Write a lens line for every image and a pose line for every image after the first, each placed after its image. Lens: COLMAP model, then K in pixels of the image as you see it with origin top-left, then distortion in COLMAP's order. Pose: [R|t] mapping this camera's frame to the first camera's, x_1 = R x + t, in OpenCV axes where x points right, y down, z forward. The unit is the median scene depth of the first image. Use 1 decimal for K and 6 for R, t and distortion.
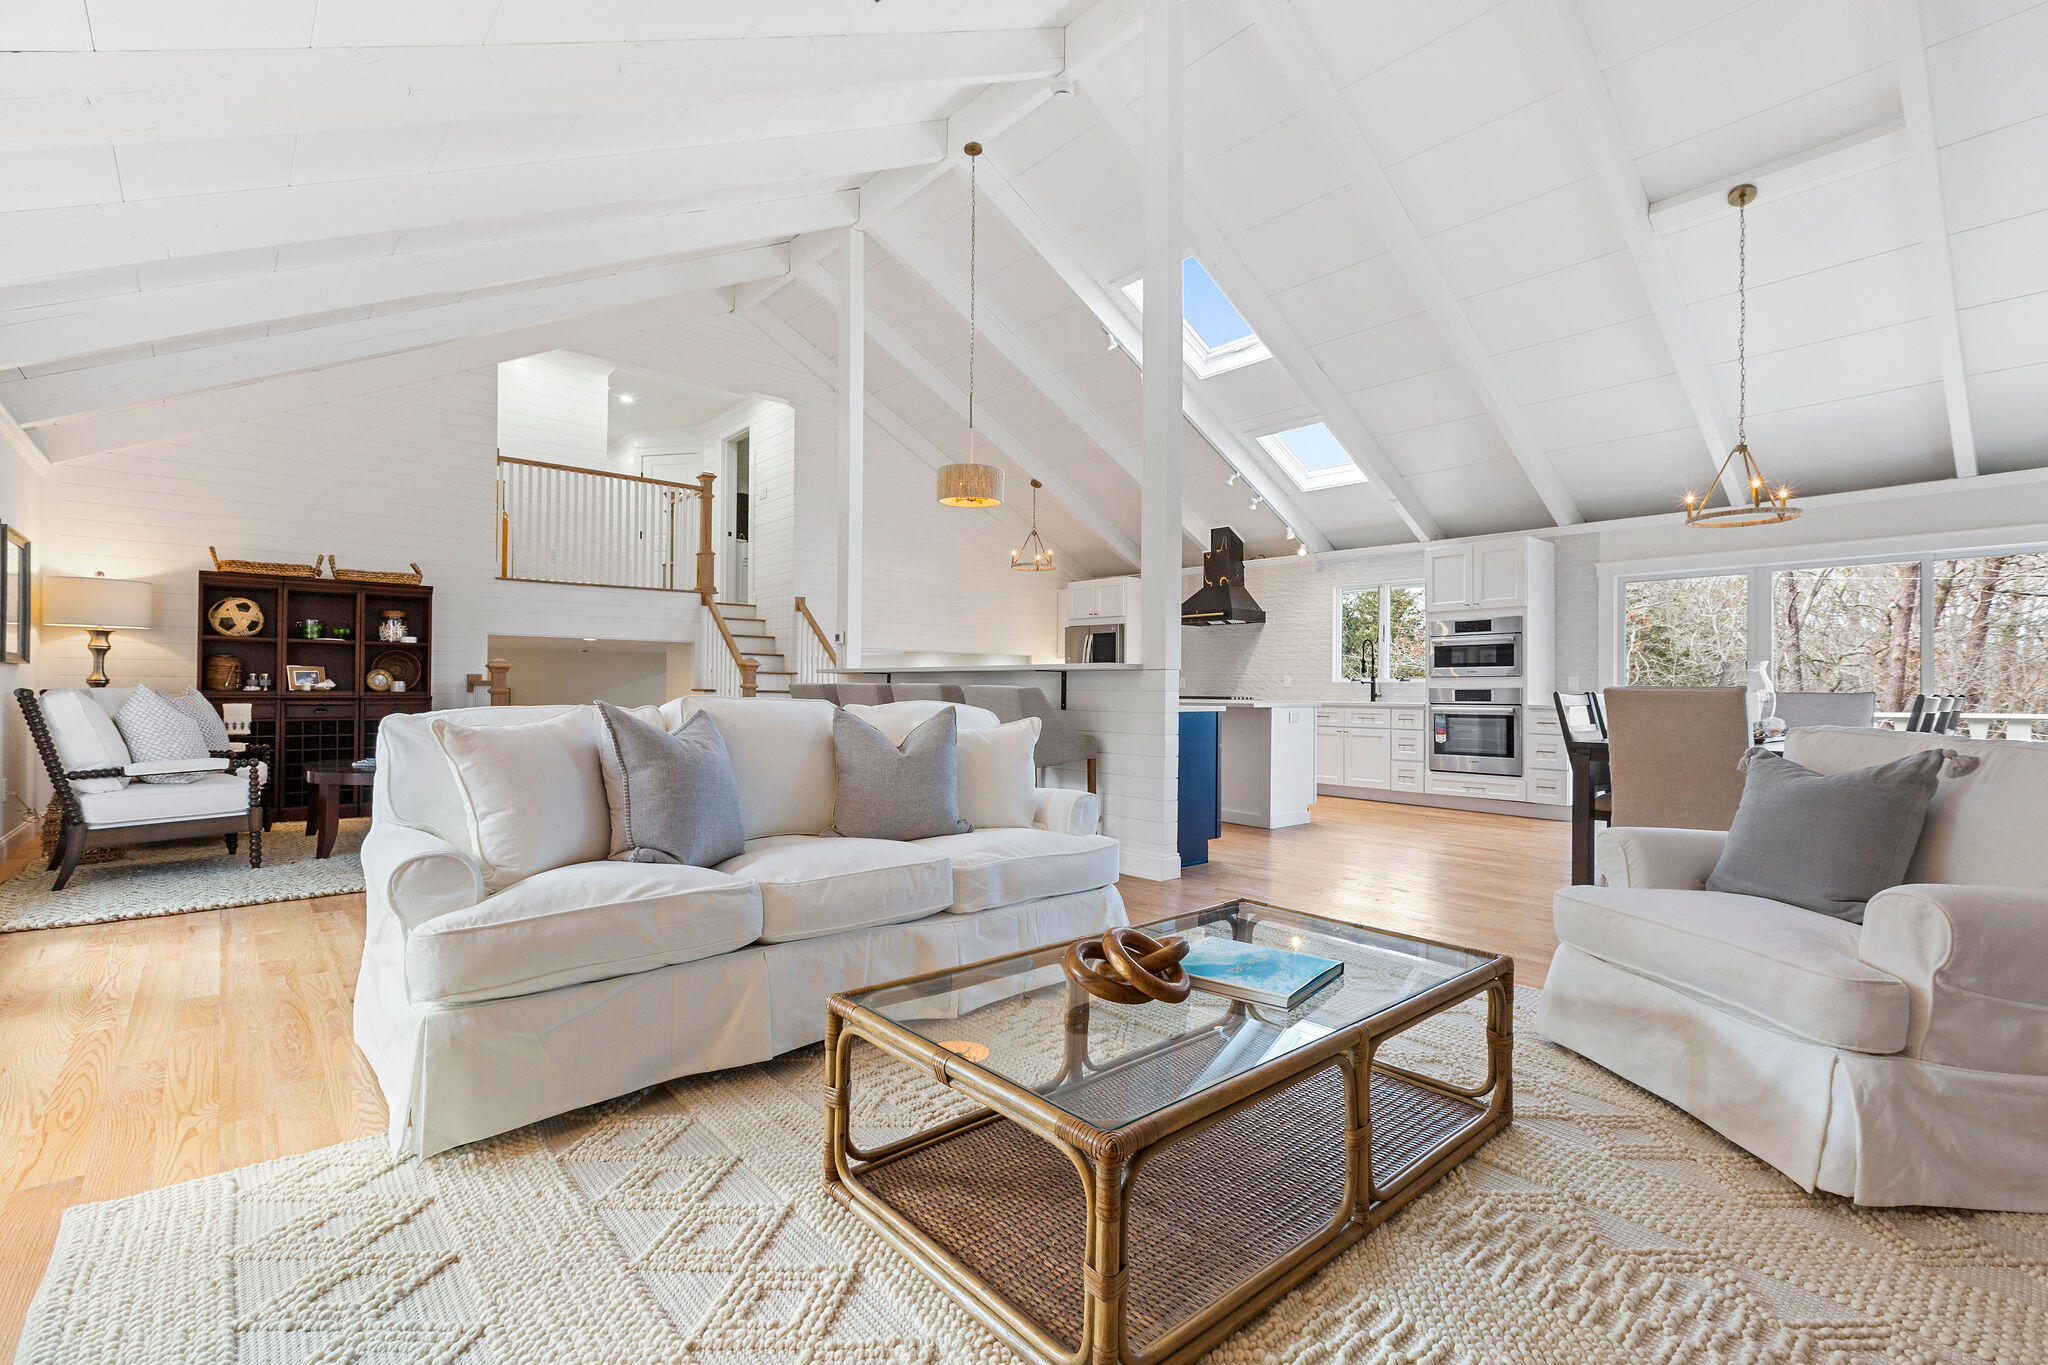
lens RADIAL K [[919.0, 0, 1012.2], [0, 919.0, 671.1], [0, 0, 1]] dist [0.003195, -0.000537]
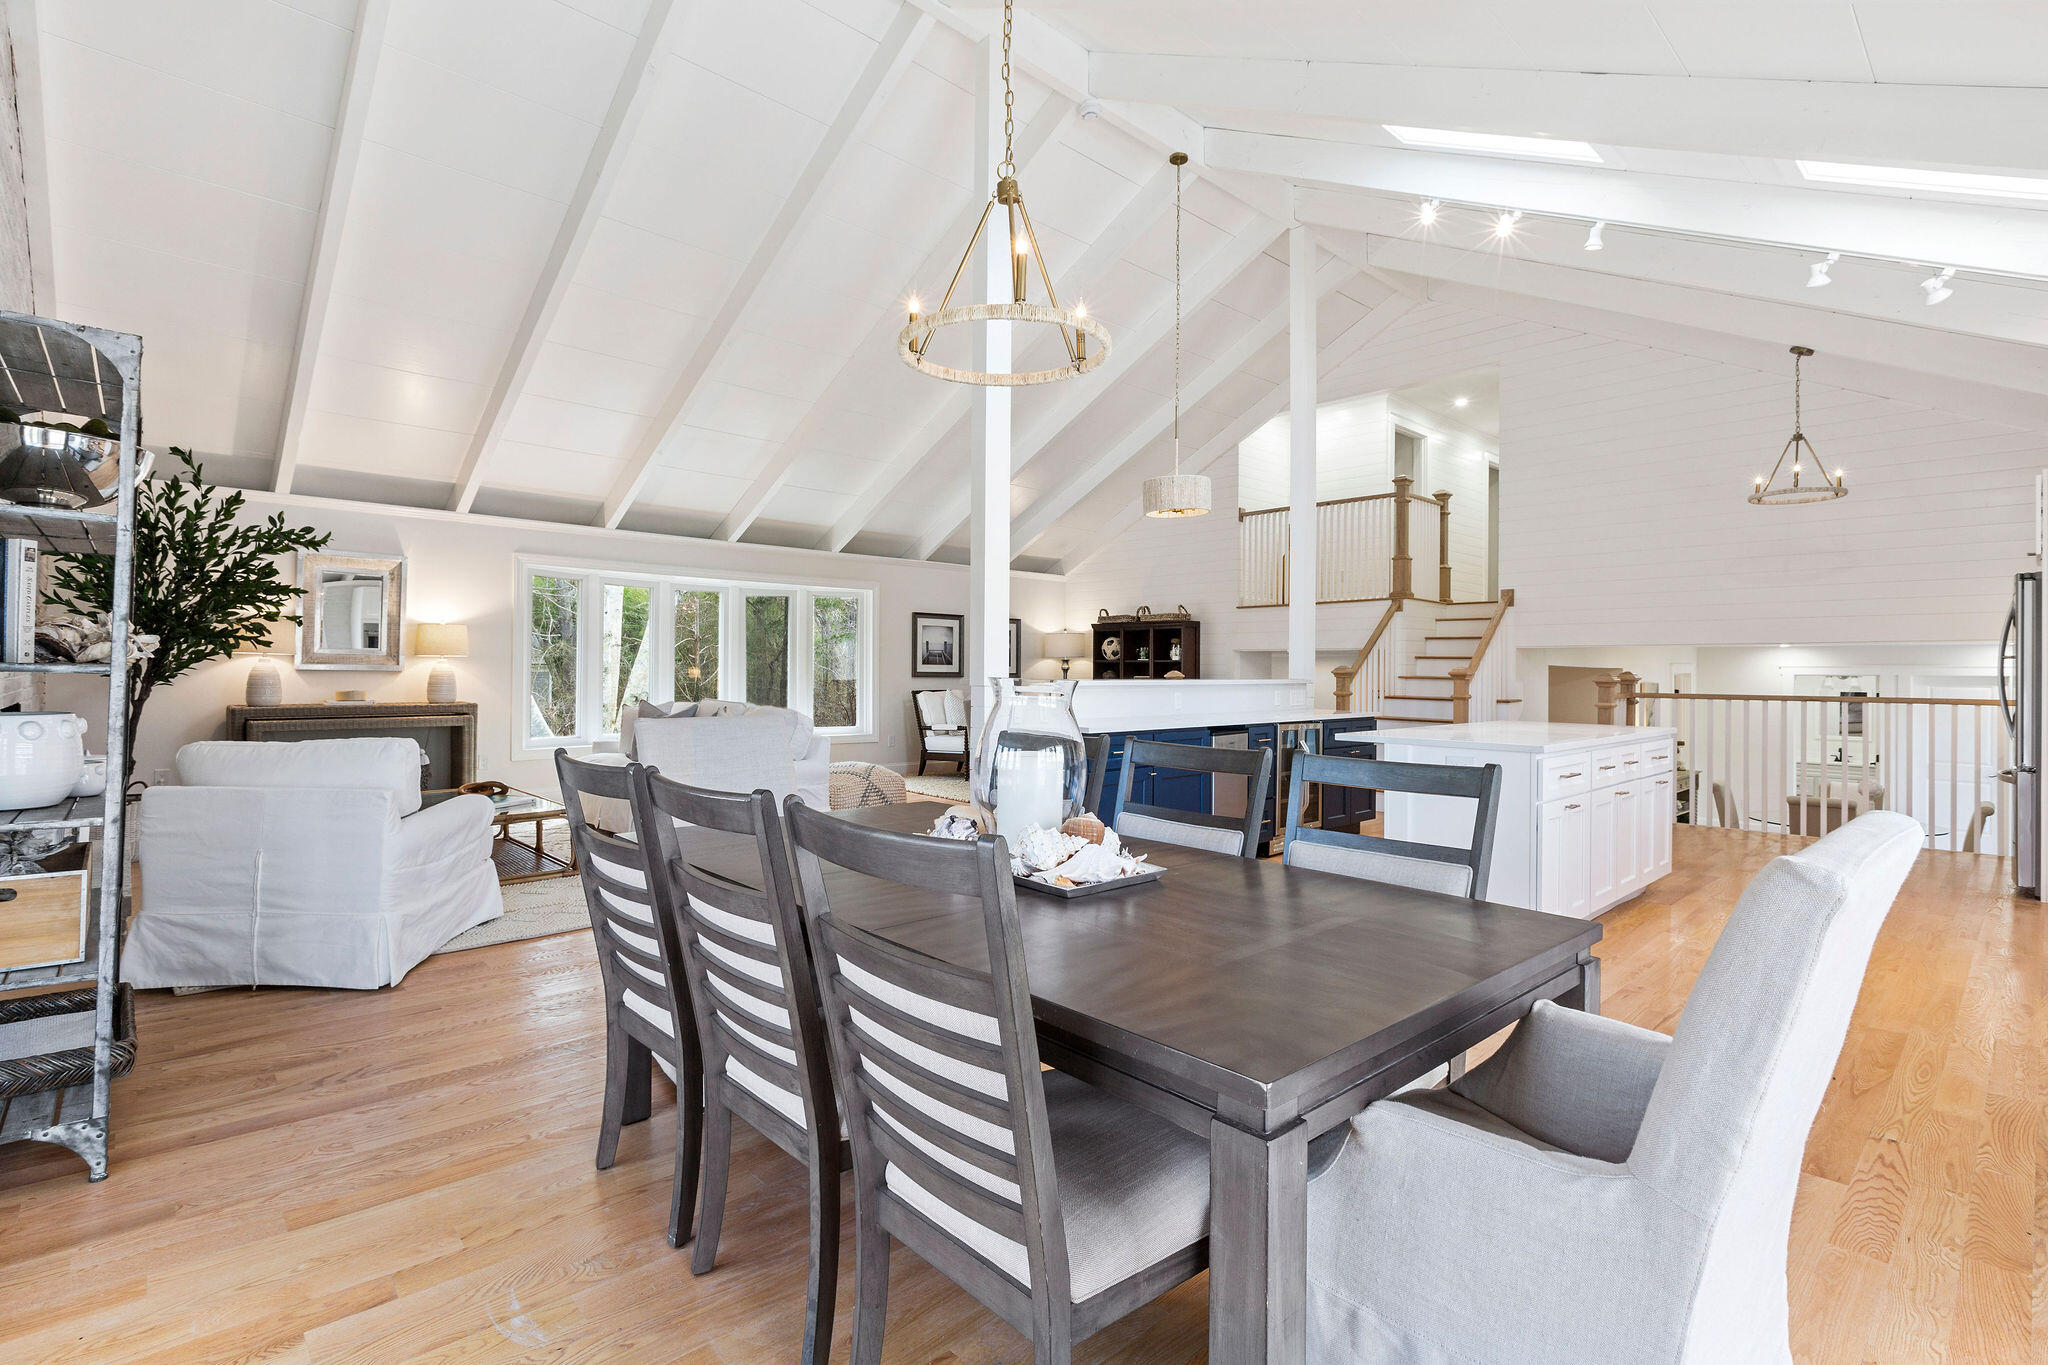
lens RADIAL K [[954.5, 0, 1020.5], [0, 954.5, 650.1], [0, 0, 1]] dist [-0.003474, -0.000602]
pose [[0.059393, -0.031497, -0.997738, 0.797513], [0.011197, 0.999460, -0.030885, -0.002757], [0.998172, -0.009338, 0.059714, 0.633630]]
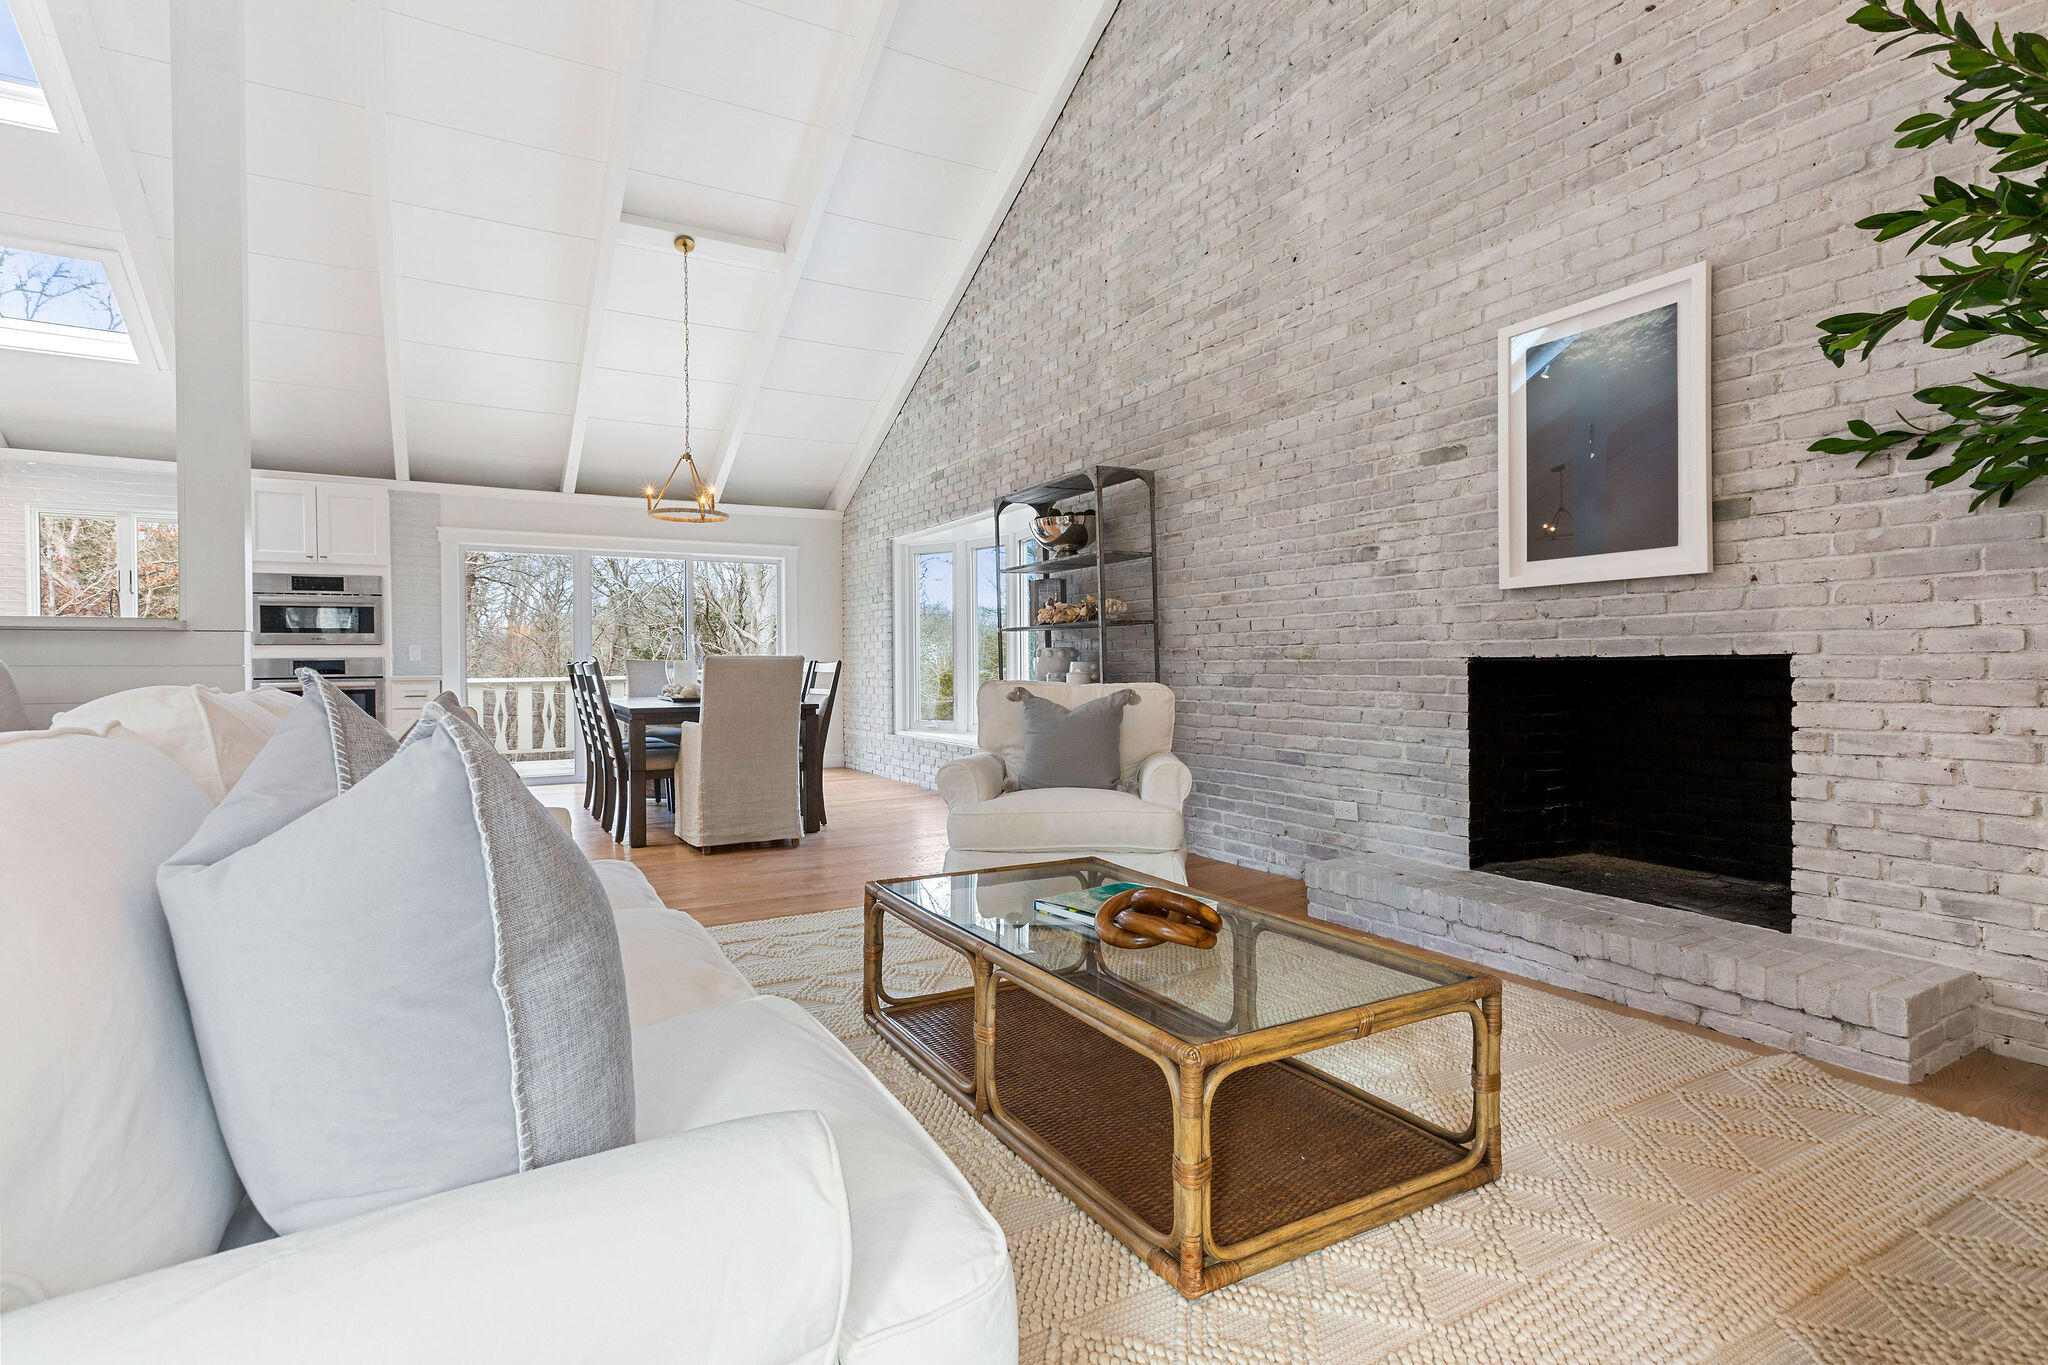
lens RADIAL K [[954.3, 0, 1021.0], [0, 954.3, 678.4], [0, 0, 1]] dist [-0.002655, 0.000279]
pose [[0.158012, -0.025976, 0.987095, -0.250321], [-0.011061, 0.999545, 0.028075, 0.005477], [-0.987375, -0.015355, 0.157653, 0.244155]]
